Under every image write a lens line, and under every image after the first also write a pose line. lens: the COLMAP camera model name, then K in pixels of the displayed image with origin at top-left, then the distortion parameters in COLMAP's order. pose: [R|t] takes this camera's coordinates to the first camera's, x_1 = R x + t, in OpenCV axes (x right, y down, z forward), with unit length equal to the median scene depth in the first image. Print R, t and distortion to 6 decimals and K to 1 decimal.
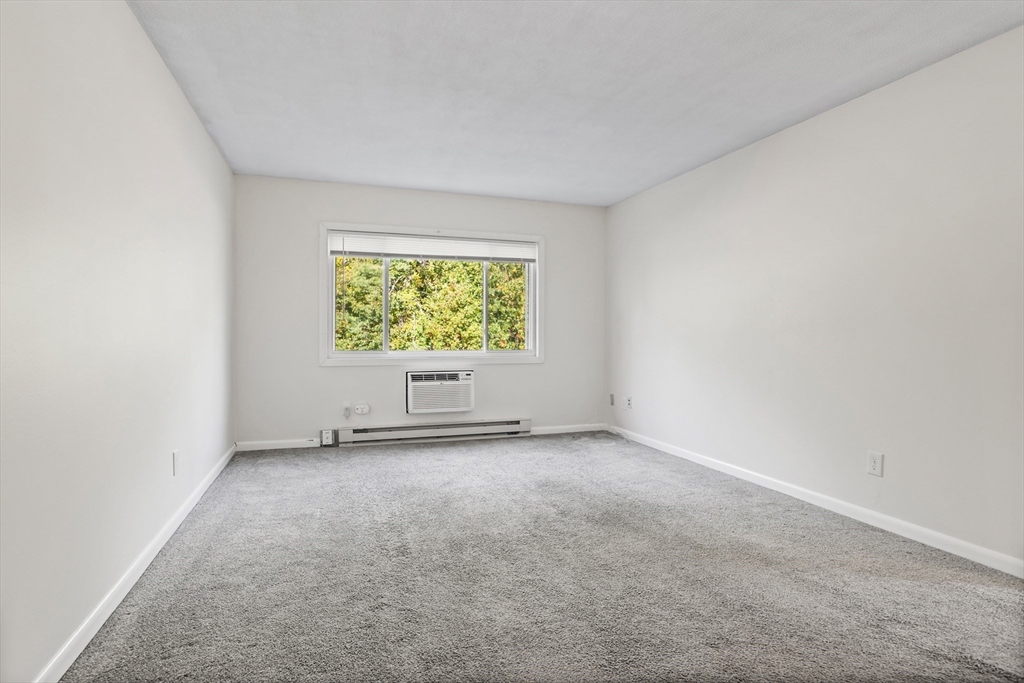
lens RADIAL K [[498.4, 0, 510.2], [0, 498.4, 336.2], [0, 0, 1]] dist [-0.035177, 0.000527]
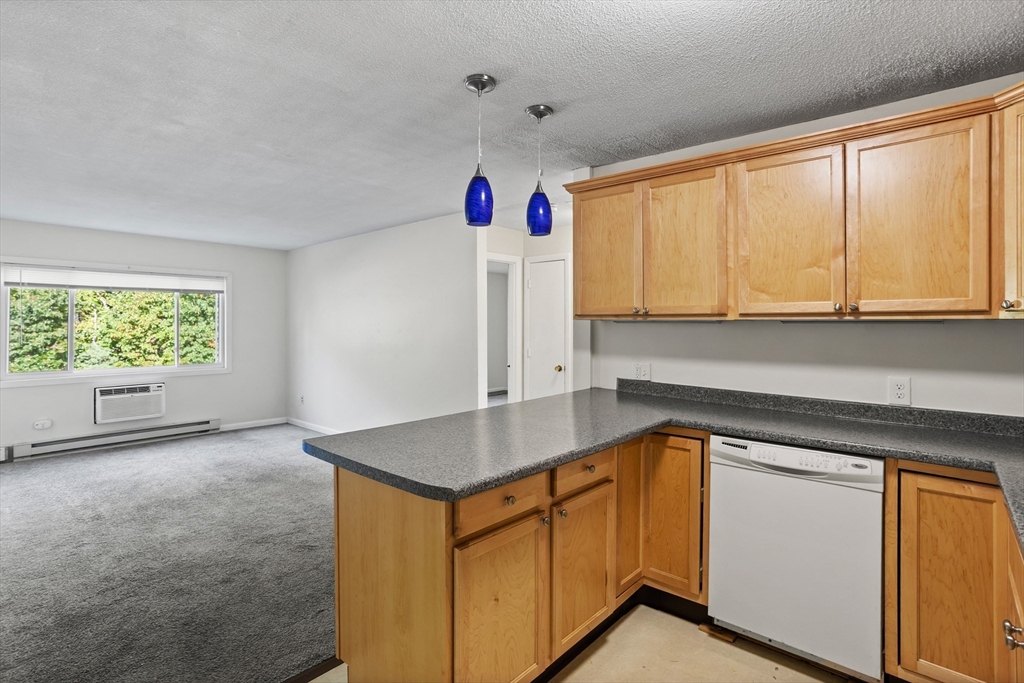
lens RADIAL K [[519.7, 0, 505.4], [0, 519.7, 316.9], [0, 0, 1]] dist [-0.021363, 0.028720]
pose [[0.884830, -0.001269, 0.465913, 0.076144], [0.006638, 0.999929, -0.009883, -0.076841], [-0.465867, 0.011838, 0.884775, -0.524073]]
